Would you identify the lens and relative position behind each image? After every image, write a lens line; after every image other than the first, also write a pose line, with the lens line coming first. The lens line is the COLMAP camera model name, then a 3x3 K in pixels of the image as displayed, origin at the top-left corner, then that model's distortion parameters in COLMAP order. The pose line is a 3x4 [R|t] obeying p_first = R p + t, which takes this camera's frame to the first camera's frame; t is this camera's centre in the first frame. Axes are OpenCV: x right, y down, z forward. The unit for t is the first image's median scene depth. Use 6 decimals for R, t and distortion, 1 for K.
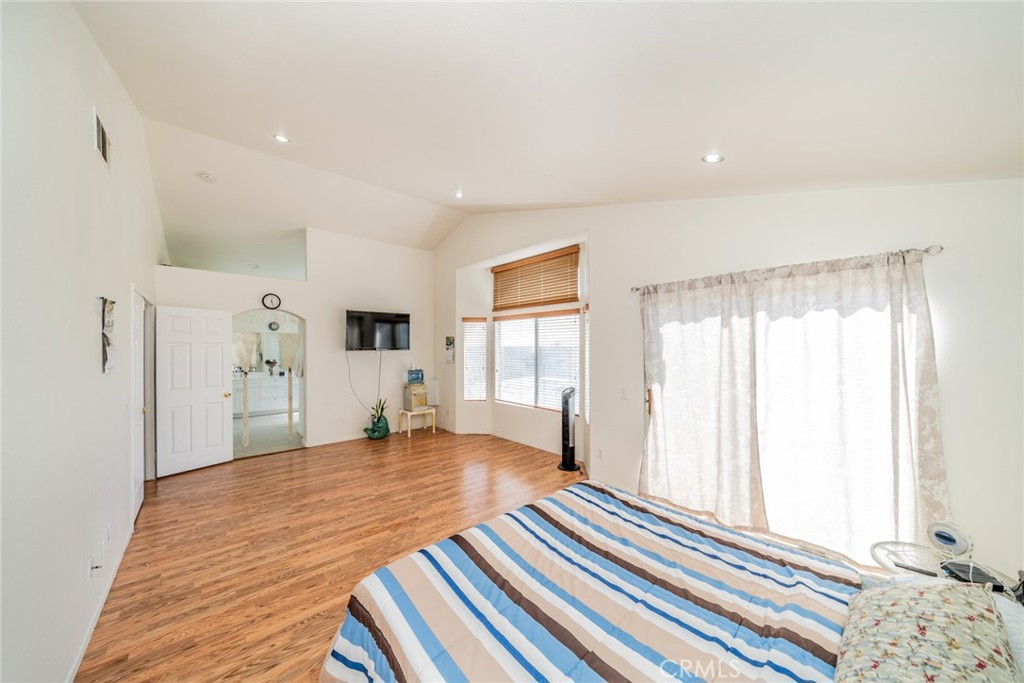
lens RADIAL K [[348.1, 0, 506.4], [0, 348.1, 348.6], [0, 0, 1]] dist [-0.006354, 0.000217]
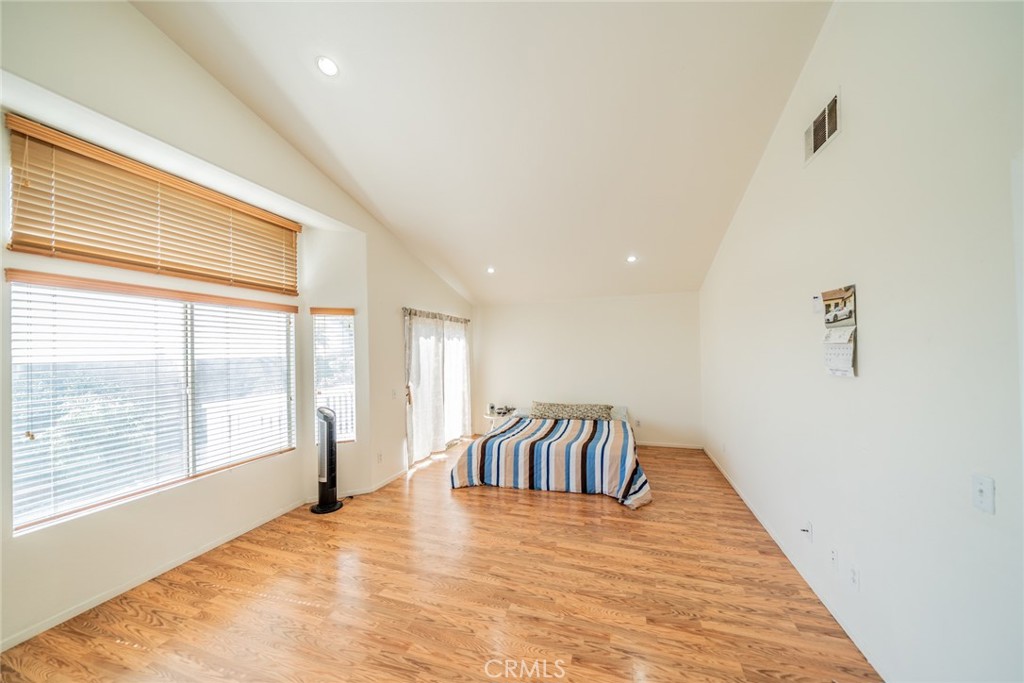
lens RADIAL K [[348.1, 0, 506.4], [0, 348.1, 348.6], [0, 0, 1]] dist [-0.006354, 0.000217]
pose [[-0.507743, 0.017301, 0.861335, -0.951360], [0.025653, 0.999659, -0.004957, -0.009132], [-0.861127, 0.019579, -0.508013, 1.384038]]
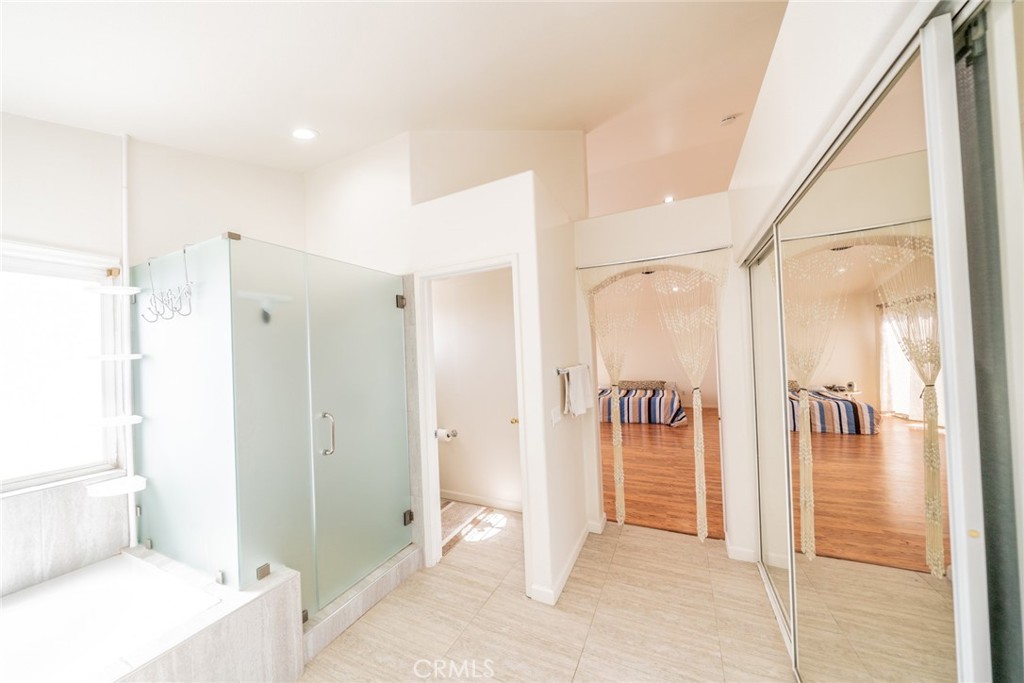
lens RADIAL K [[348.1, 0, 506.4], [0, 348.1, 348.6], [0, 0, 1]] dist [-0.006354, 0.000217]
pose [[-0.390112, 0.028500, 0.920326, -1.633920], [0.044669, 0.998930, -0.012000, 0.007746], [-0.919683, 0.036429, -0.390968, 2.128456]]
